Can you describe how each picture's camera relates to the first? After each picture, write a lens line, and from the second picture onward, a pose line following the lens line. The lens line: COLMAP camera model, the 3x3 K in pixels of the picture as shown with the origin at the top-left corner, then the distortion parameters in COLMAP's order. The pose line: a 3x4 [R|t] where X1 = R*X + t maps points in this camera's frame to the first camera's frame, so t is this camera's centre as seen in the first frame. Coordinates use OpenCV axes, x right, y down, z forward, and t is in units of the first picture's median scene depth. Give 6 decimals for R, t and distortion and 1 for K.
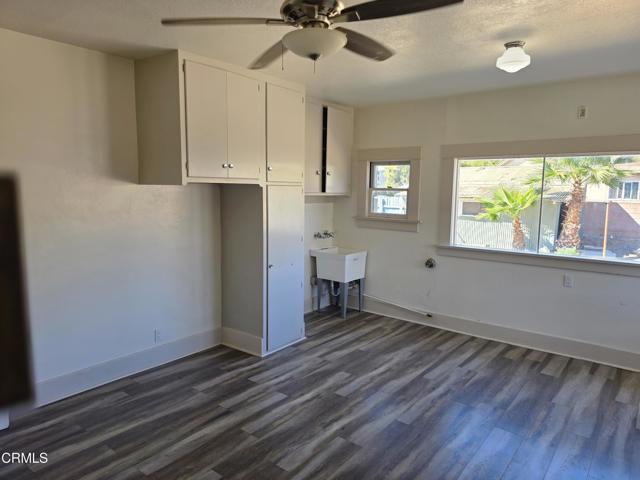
lens RADIAL K [[435.3, 0, 328.0], [0, 435.3, 240.4], [0, 0, 1]] dist [0.079207, -0.101072]
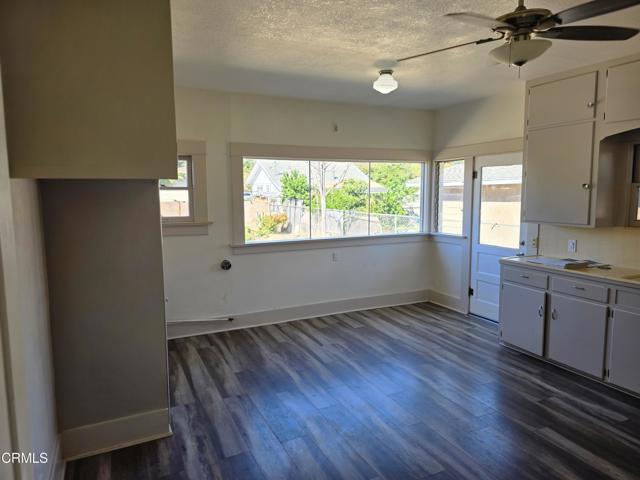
lens RADIAL K [[435.3, 0, 328.0], [0, 435.3, 240.4], [0, 0, 1]] dist [0.079207, -0.101072]
pose [[0.428778, -0.120965, 0.895275, -0.604896], [0.117219, 0.990067, 0.077633, -0.057470], [-0.895773, 0.071656, 0.438699, 0.440276]]
